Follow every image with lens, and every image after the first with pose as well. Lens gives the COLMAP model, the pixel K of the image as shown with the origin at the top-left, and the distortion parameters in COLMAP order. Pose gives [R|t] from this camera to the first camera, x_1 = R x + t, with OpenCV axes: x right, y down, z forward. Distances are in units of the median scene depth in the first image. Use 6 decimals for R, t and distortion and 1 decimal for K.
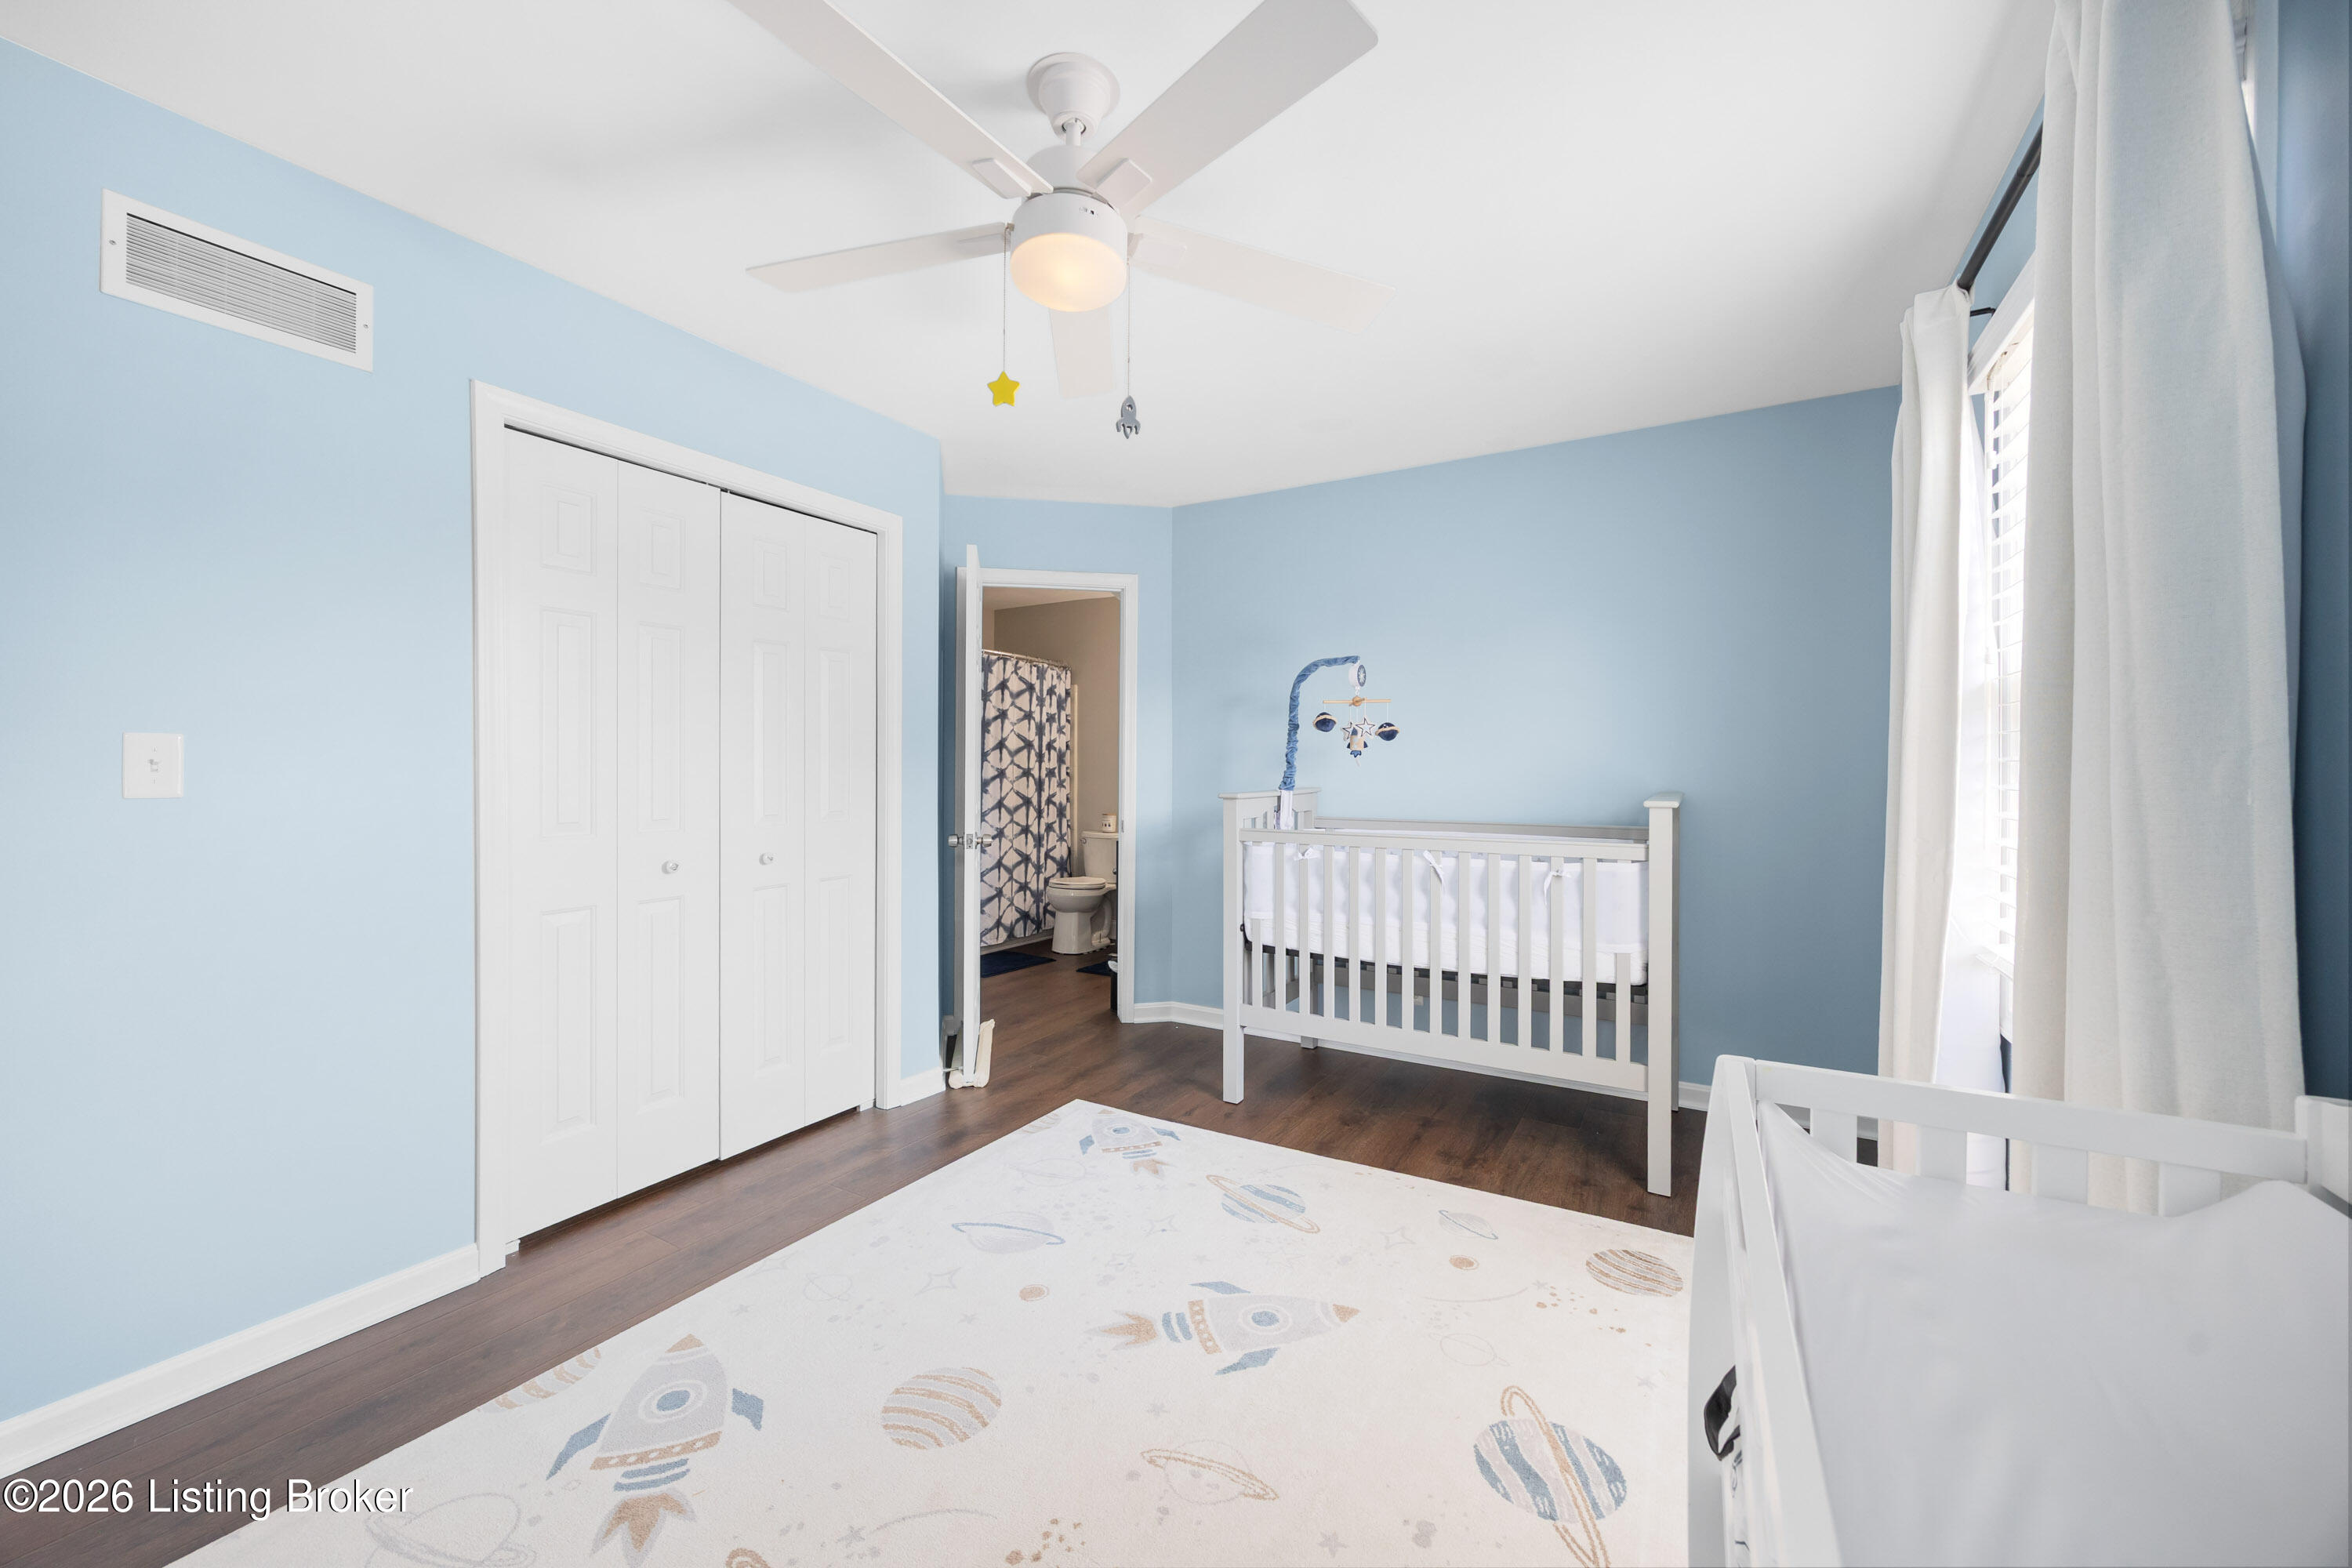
lens RADIAL K [[907.5, 0, 1185.2], [0, 907.5, 776.9], [0, 0, 1]] dist [-0.000868, 0.000033]
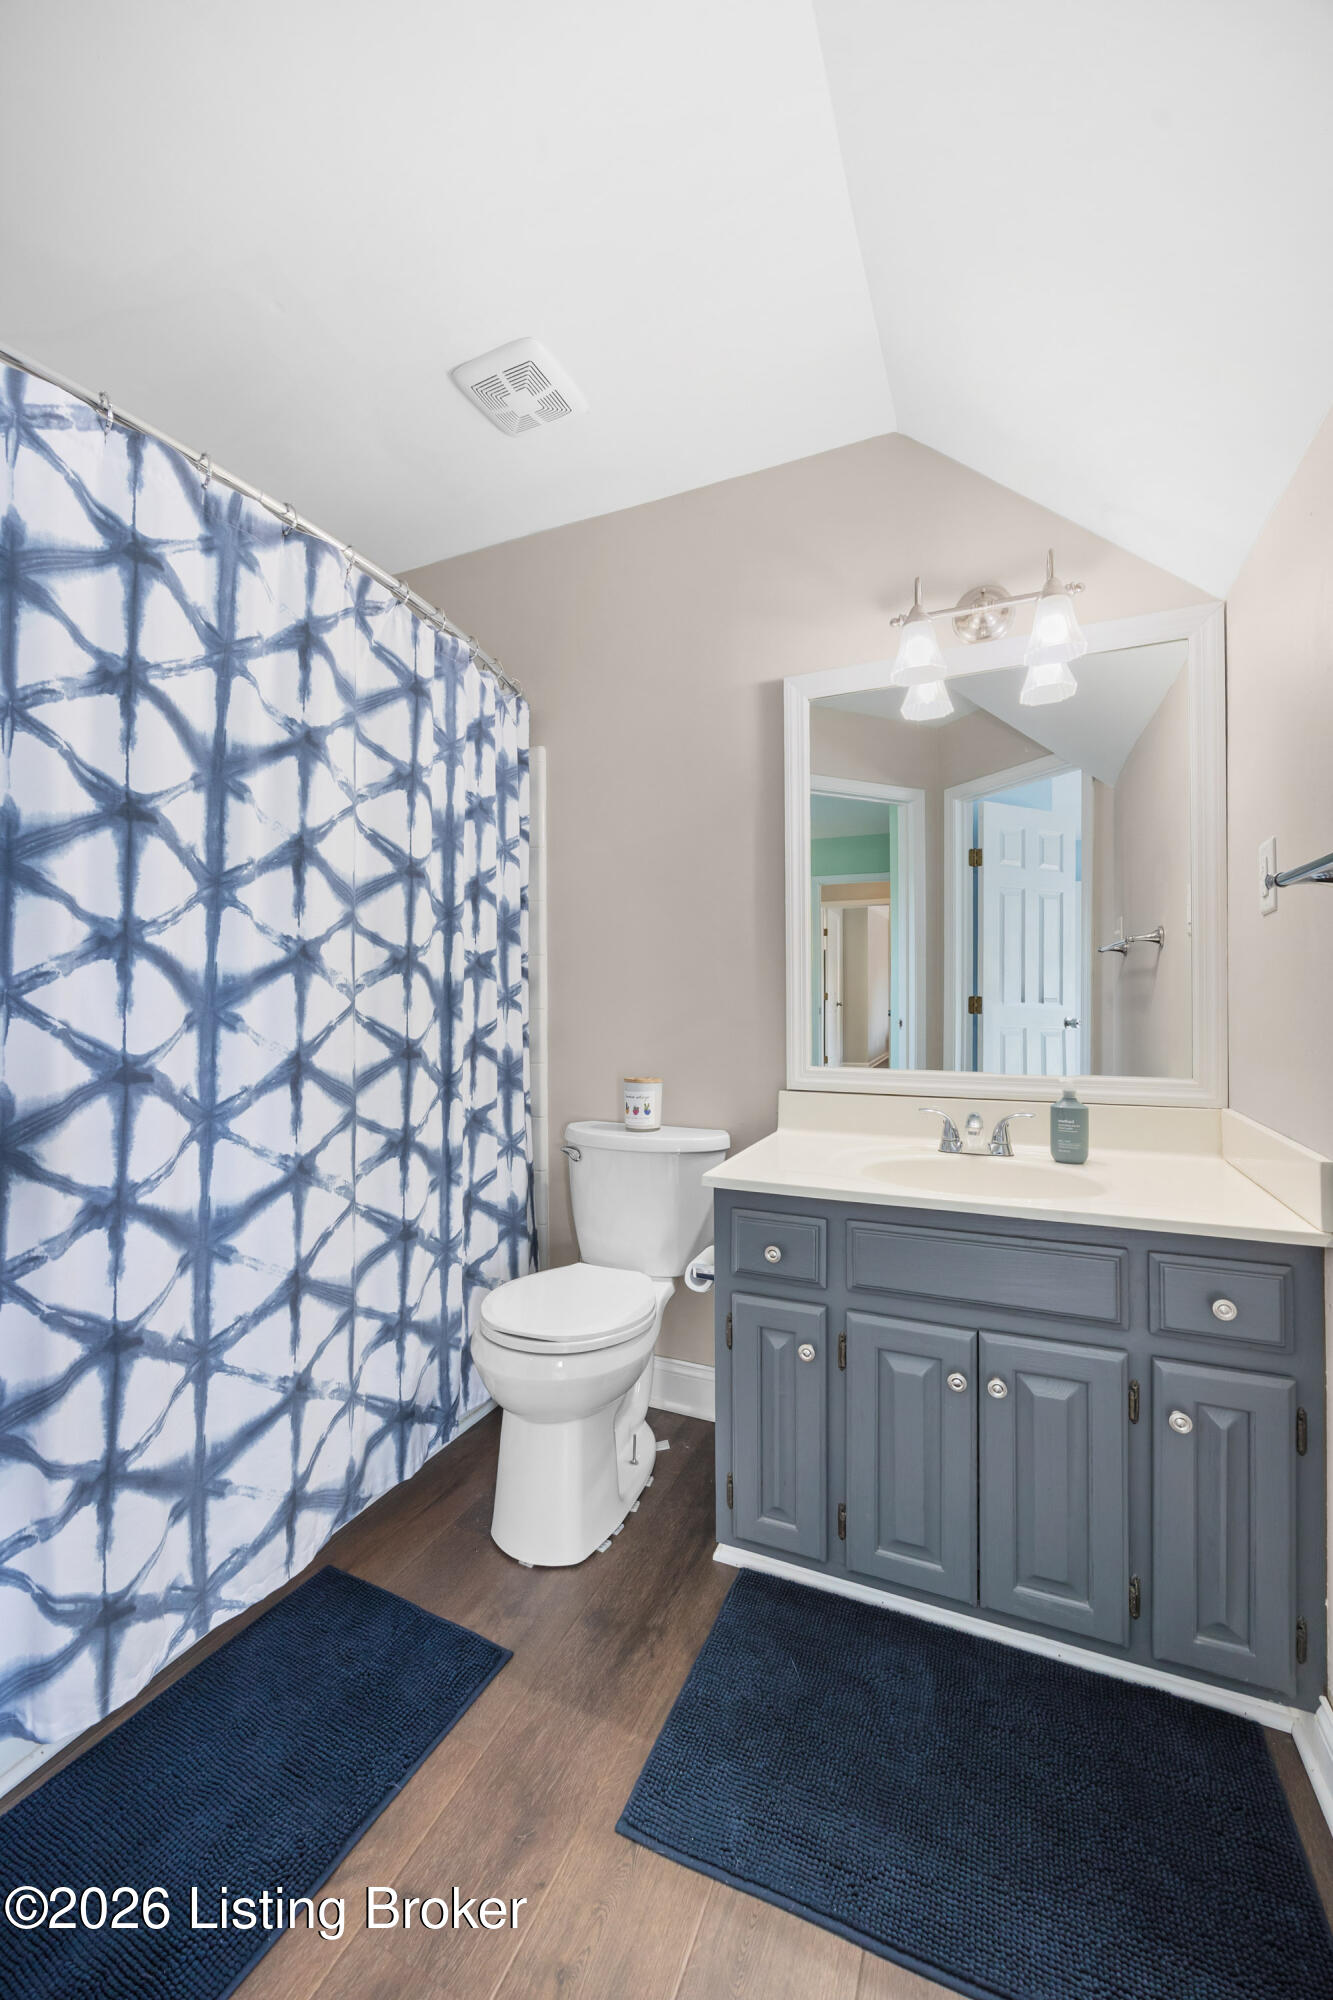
lens RADIAL K [[771.7, 0, 670.7], [0, 771.7, 1002.5], [0, 0, 1]] dist [-0.000868, 0.000033]
pose [[0.993832, -0.006959, 0.110680, -0.110141], [0.007005, 0.999975, -0.000029, 0.010325], [-0.110677, 0.000804, 0.993856, 0.710138]]
